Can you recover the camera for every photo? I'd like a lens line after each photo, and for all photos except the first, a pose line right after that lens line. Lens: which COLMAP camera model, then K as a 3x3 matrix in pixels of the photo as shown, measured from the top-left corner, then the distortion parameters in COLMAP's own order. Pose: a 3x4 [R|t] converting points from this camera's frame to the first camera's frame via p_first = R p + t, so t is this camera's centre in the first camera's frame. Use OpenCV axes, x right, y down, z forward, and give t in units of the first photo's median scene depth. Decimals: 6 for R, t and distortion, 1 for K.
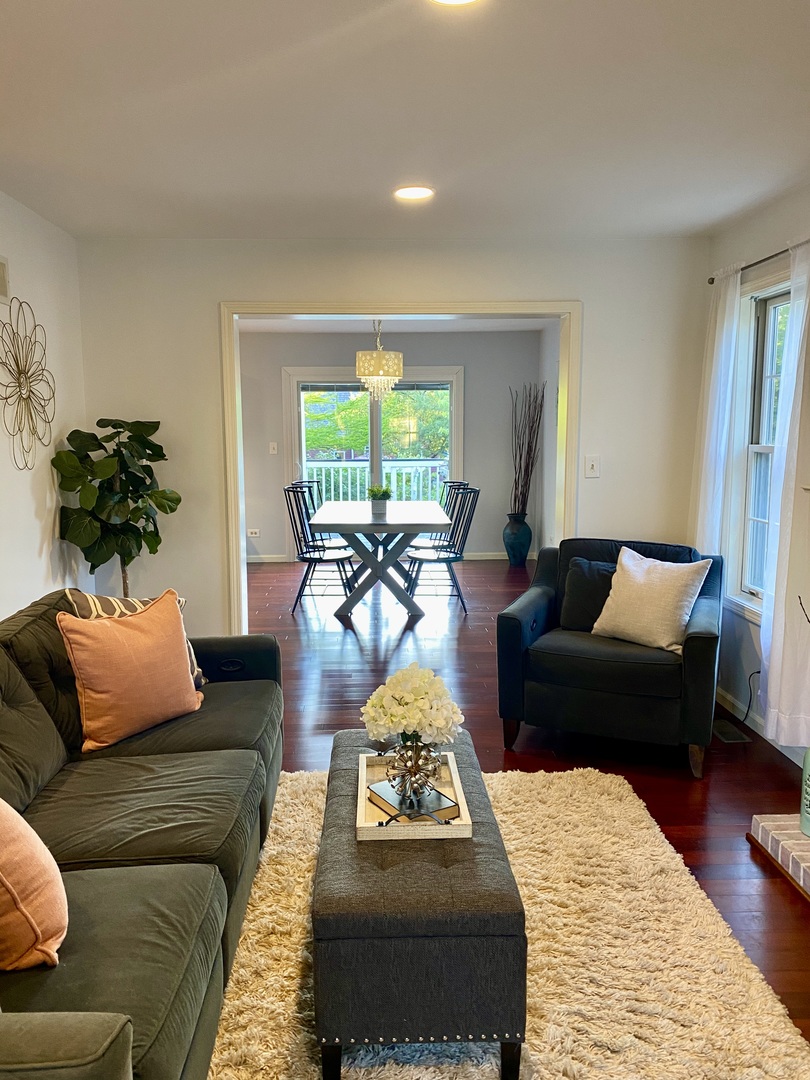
lens RADIAL K [[842.1, 0, 405.0], [0, 842.1, 540.0], [0, 0, 1]] dist [0.038651, -0.002103]
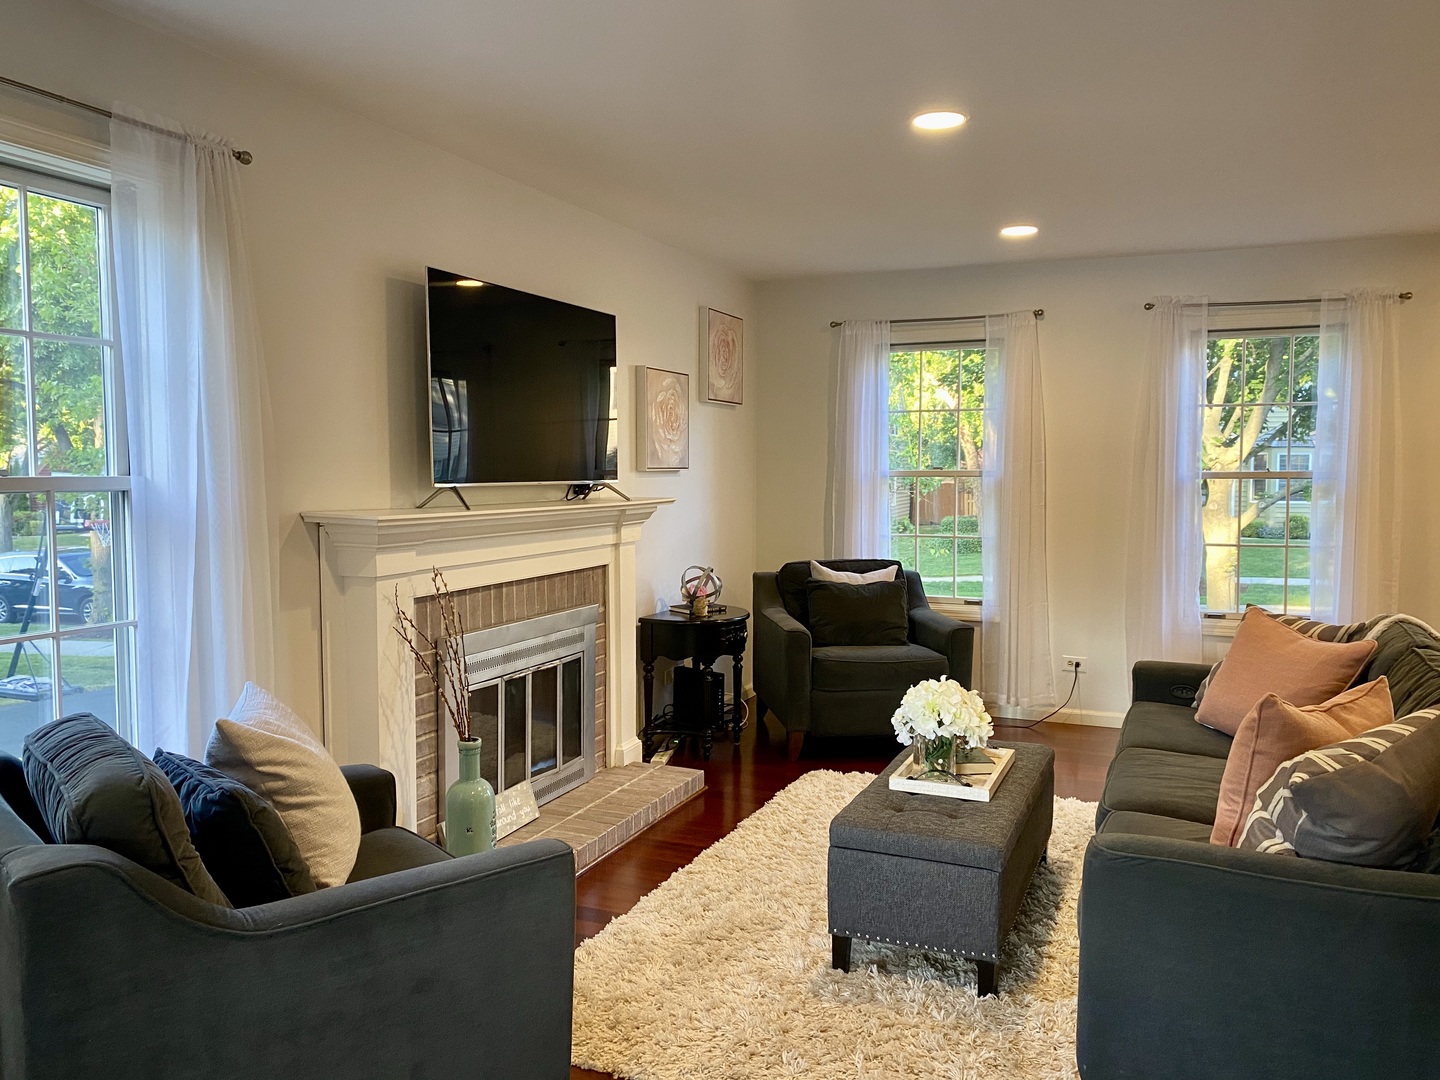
lens RADIAL K [[1083.1, 0, 720.0], [0, 1083.1, 540.0], [0, 0, 1]] dist [0.030363, -0.001247]
pose [[-0.911910, -0.014192, 0.410144, -0.174052], [0.066352, 0.981154, 0.181478, -0.154441], [-0.404990, 0.192706, -0.893783, 1.344786]]
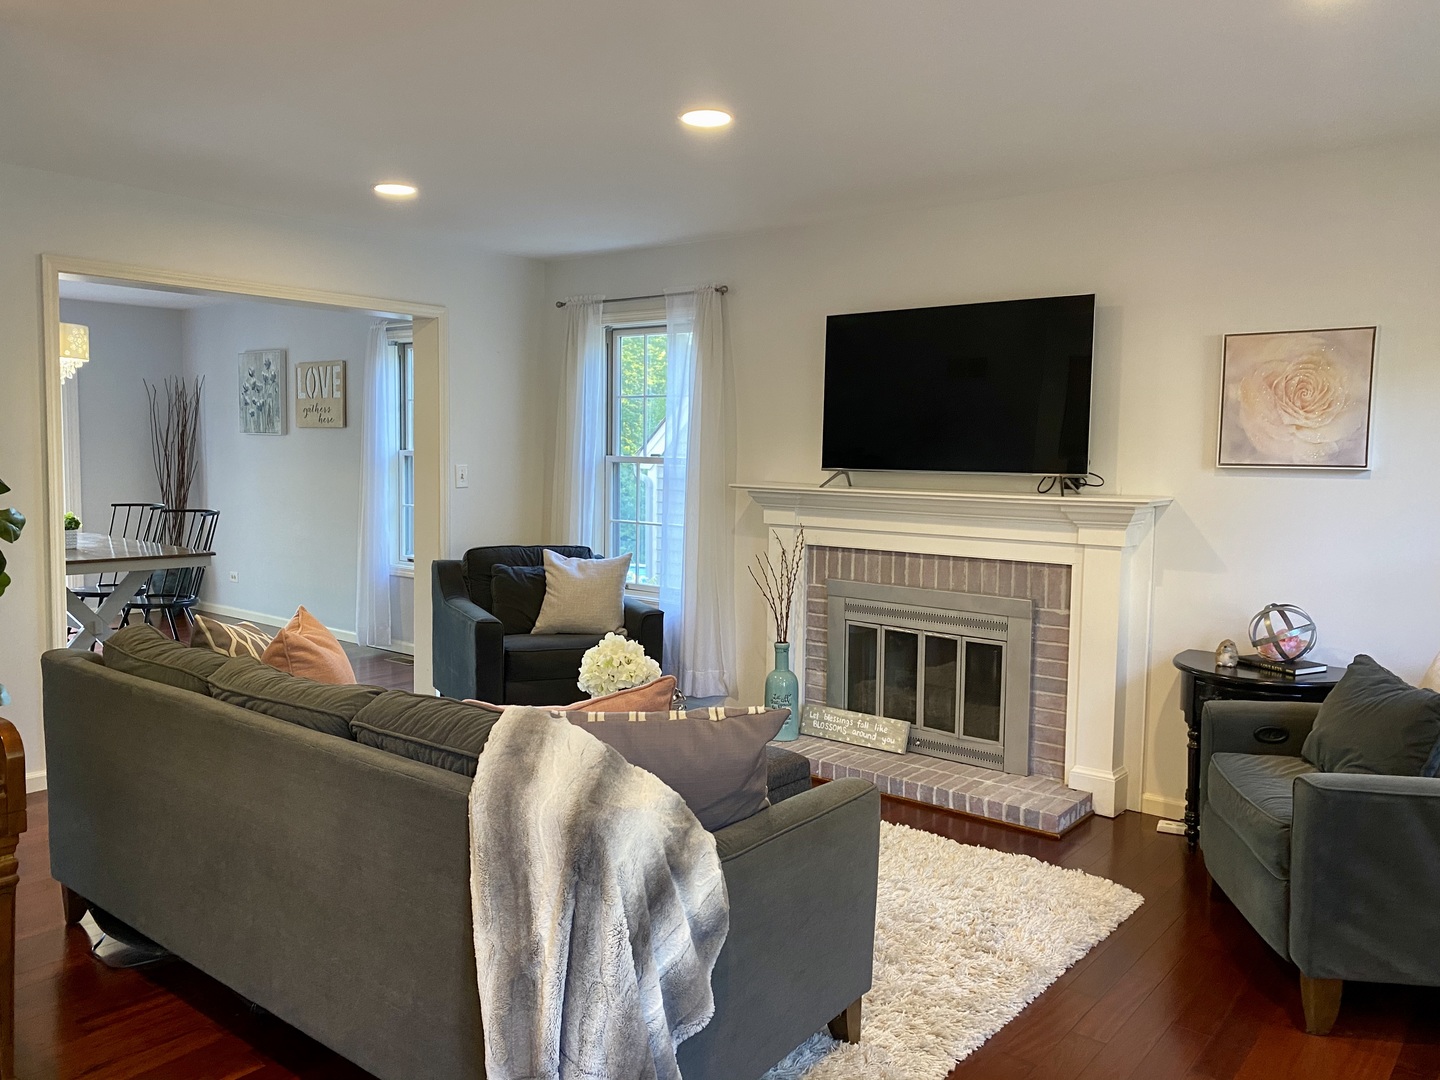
lens RADIAL K [[1122.8, 0, 720.0], [0, 1122.8, 540.0], [0, 0, 1]] dist [0.038651, -0.002103]
pose [[0.653810, -0.047633, 0.755158, -0.645889], [0.083879, 0.996428, -0.009770, 0.027995], [-0.751996, 0.069730, 0.655470, -0.083032]]
